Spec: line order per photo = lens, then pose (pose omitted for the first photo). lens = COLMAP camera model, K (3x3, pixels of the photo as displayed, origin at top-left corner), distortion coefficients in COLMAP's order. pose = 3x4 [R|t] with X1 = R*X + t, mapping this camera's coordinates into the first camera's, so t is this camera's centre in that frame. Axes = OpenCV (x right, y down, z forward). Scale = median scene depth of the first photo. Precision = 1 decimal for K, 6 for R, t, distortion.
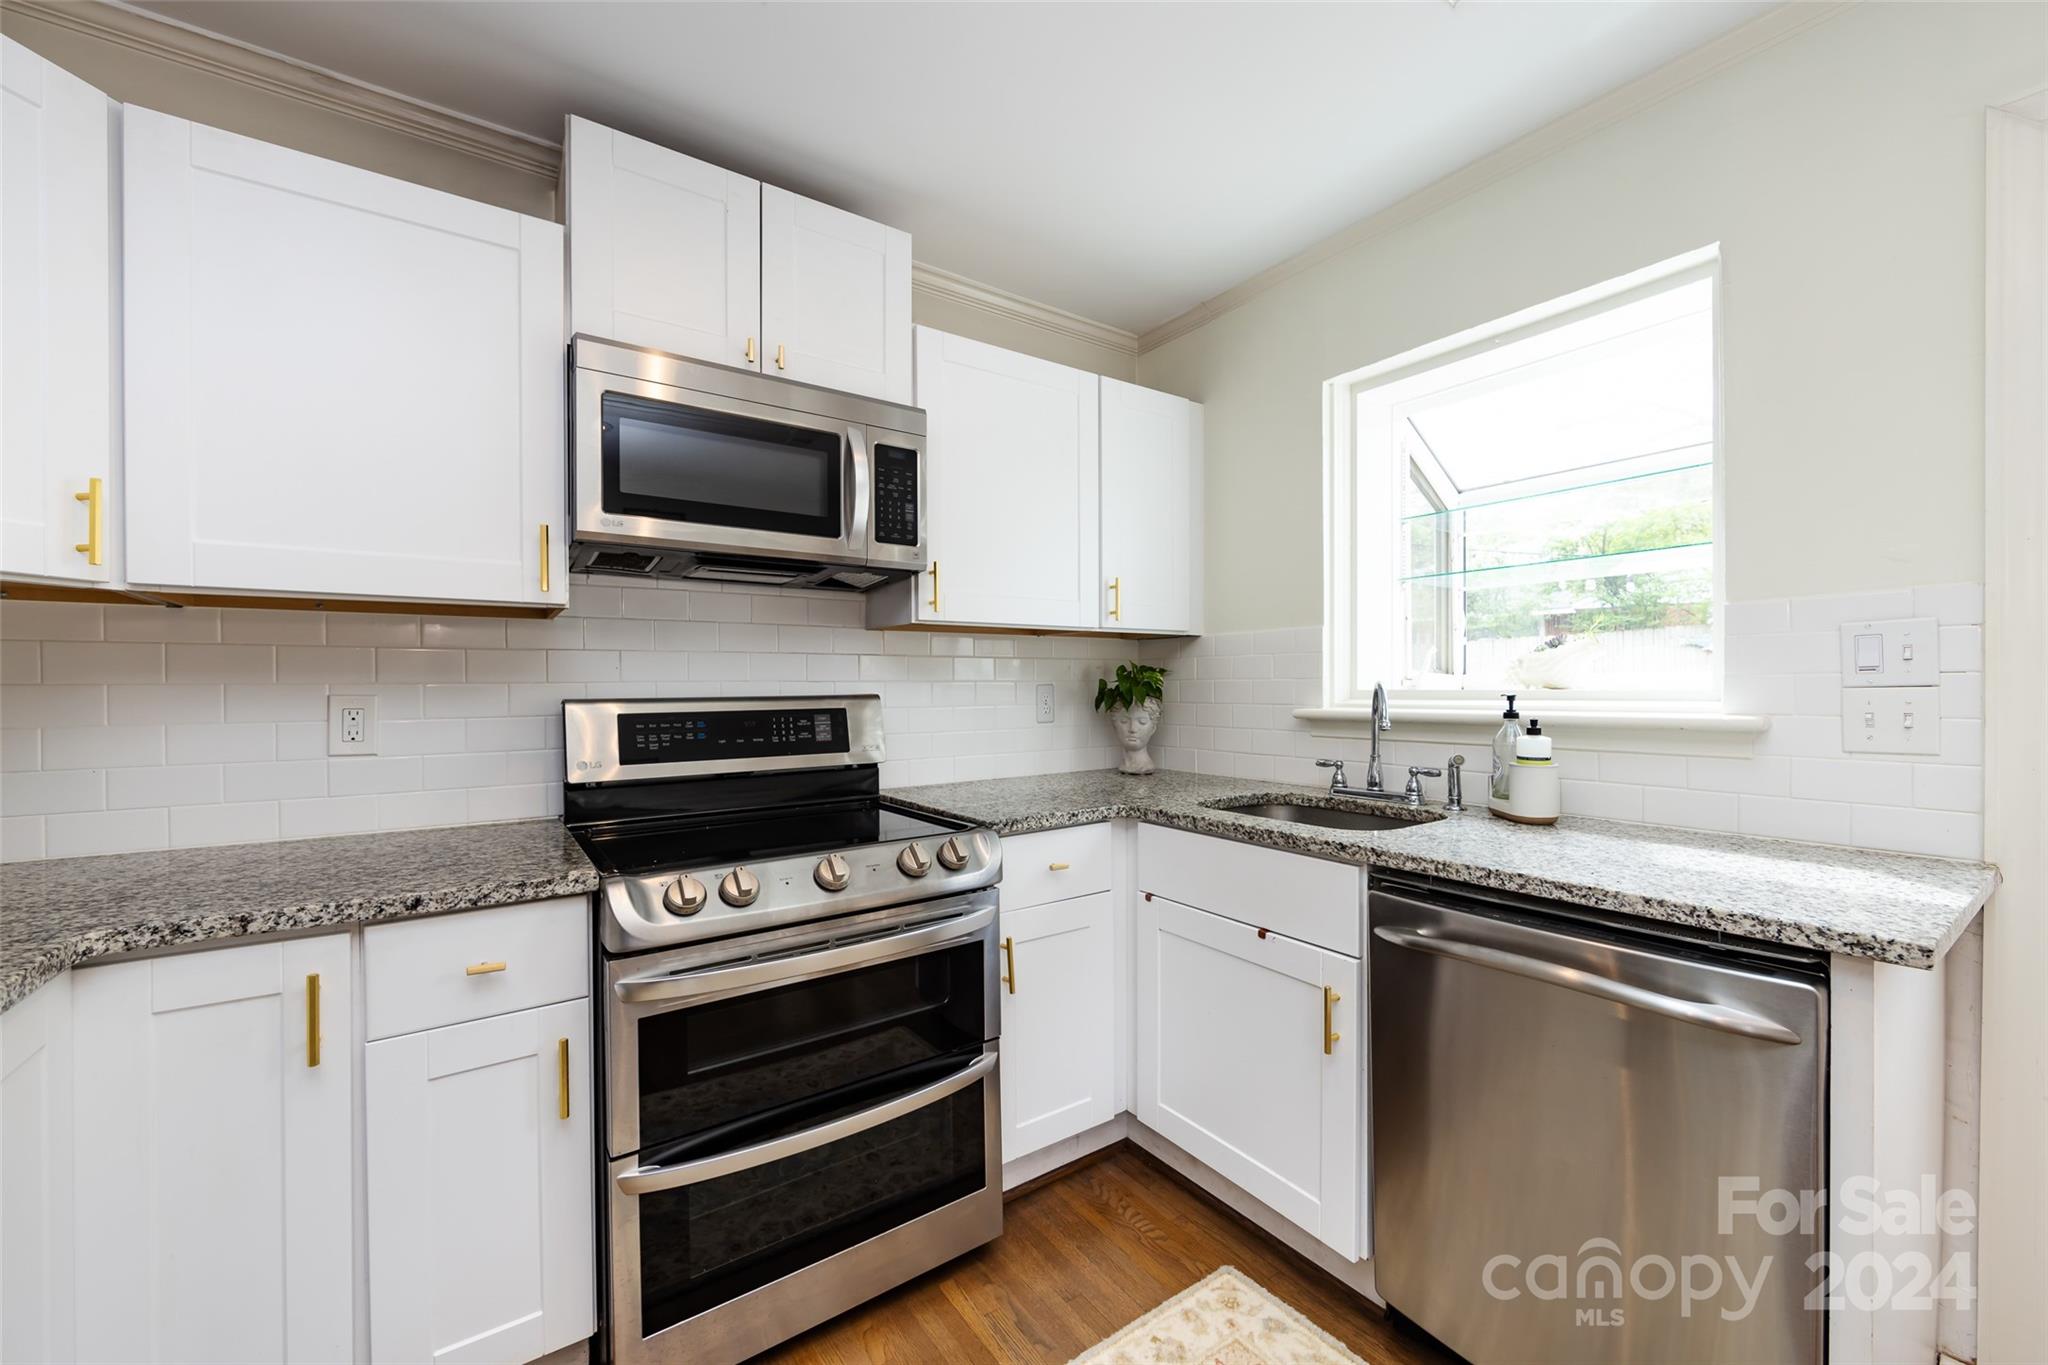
lens RADIAL K [[804.4, 0, 1017.4], [0, 804.4, 686.5], [0, 0, 1]] dist [-0.001482, -0.000095]
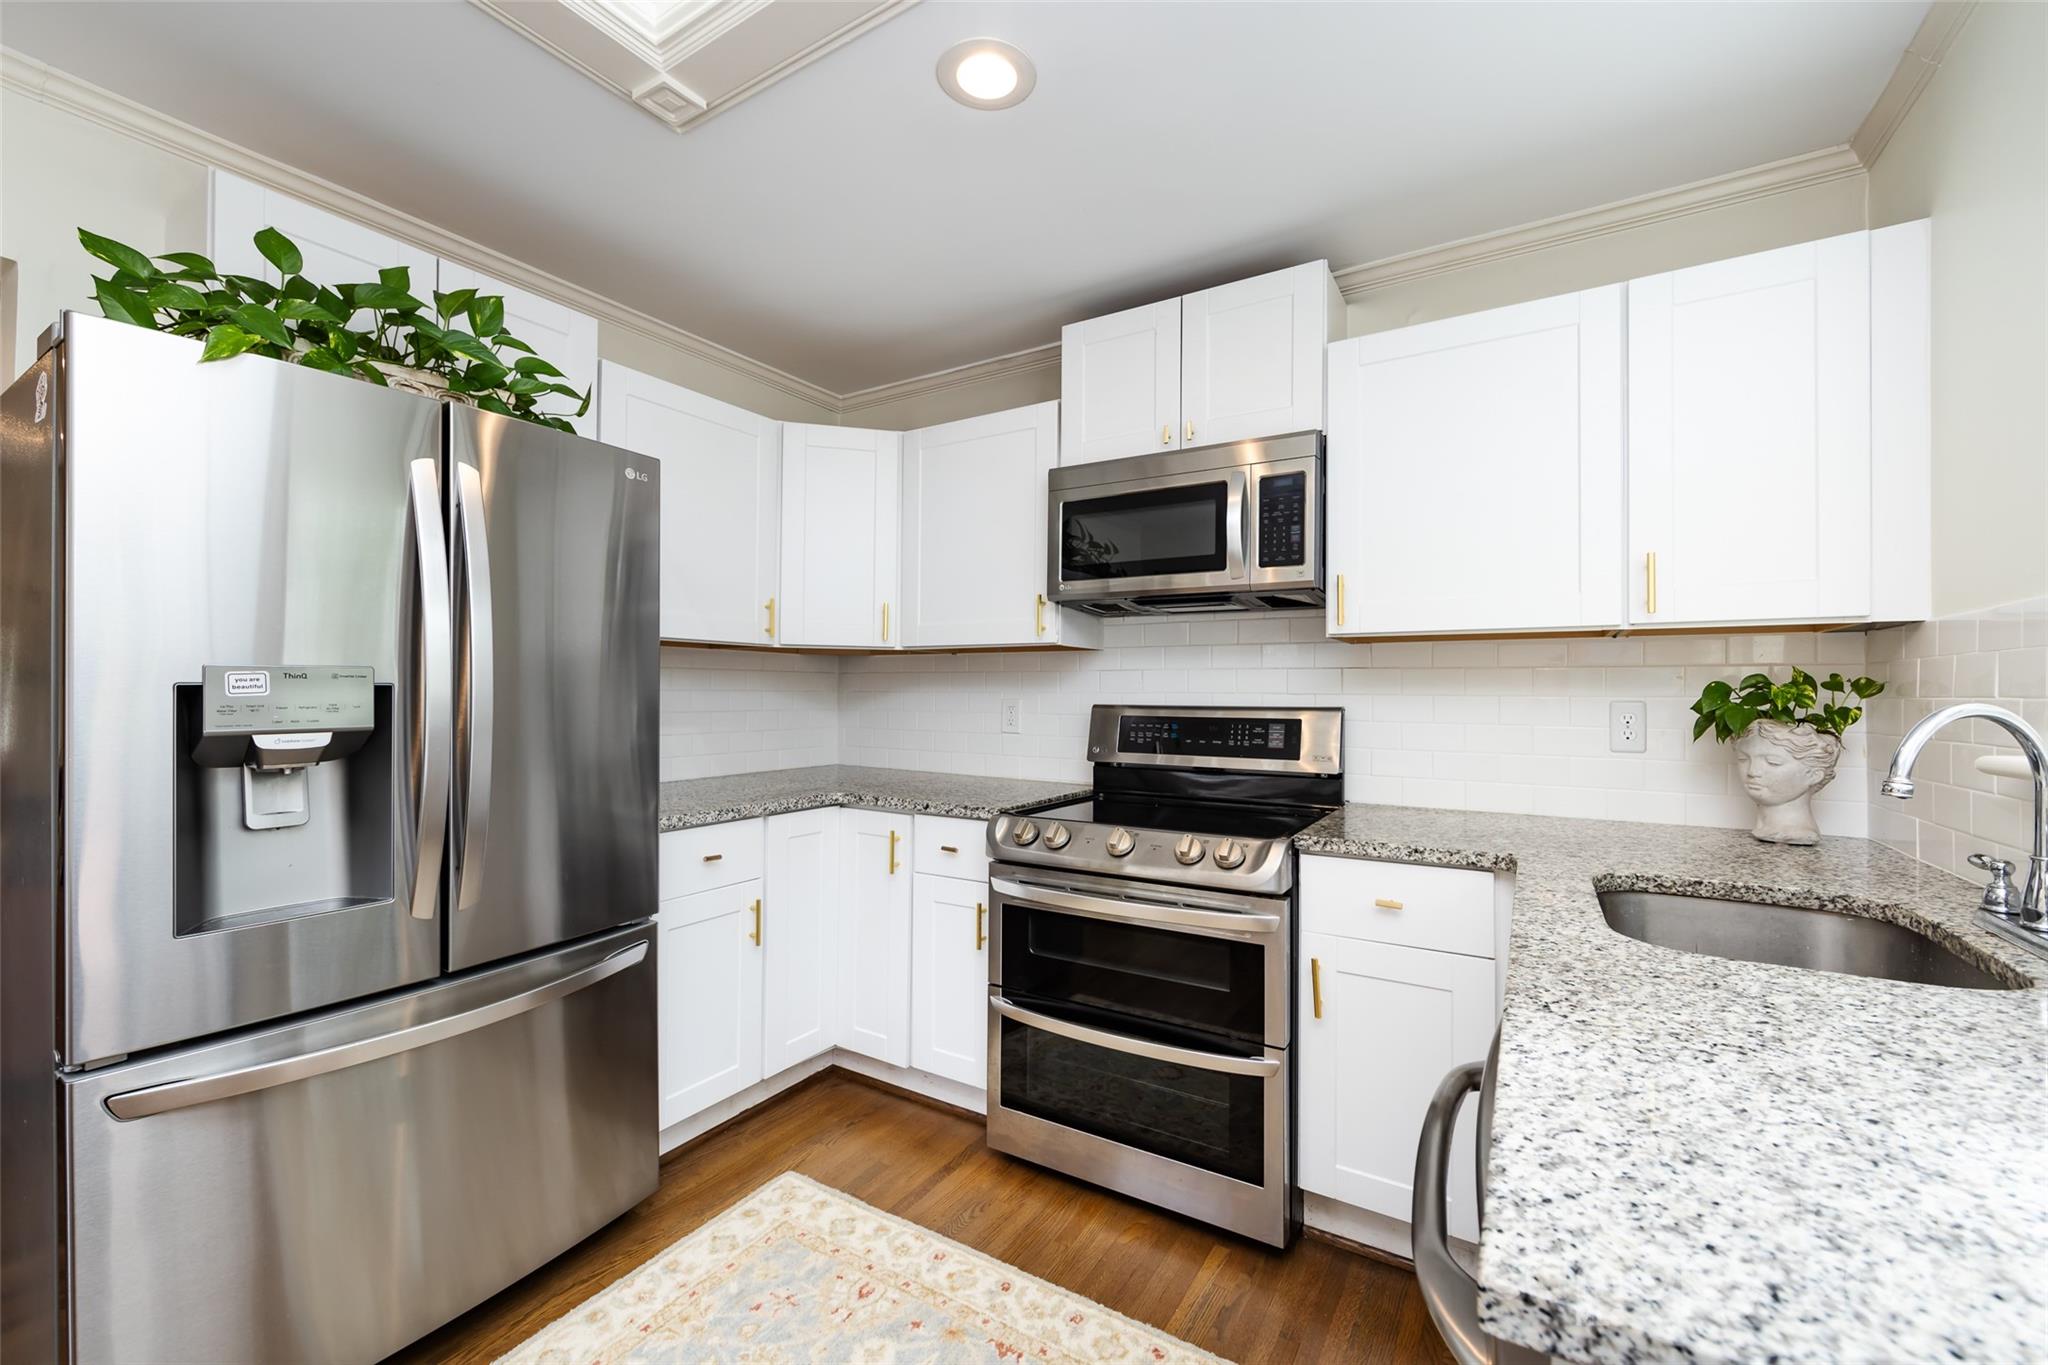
lens RADIAL K [[804.4, 0, 1017.4], [0, 804.4, 686.5], [0, 0, 1]] dist [-0.001482, -0.000095]
pose [[0.402158, 0.002063, -0.915568, 0.690440], [-0.009799, 0.999950, -0.002051, -0.011933], [0.915518, 0.009796, 0.402158, 0.253838]]
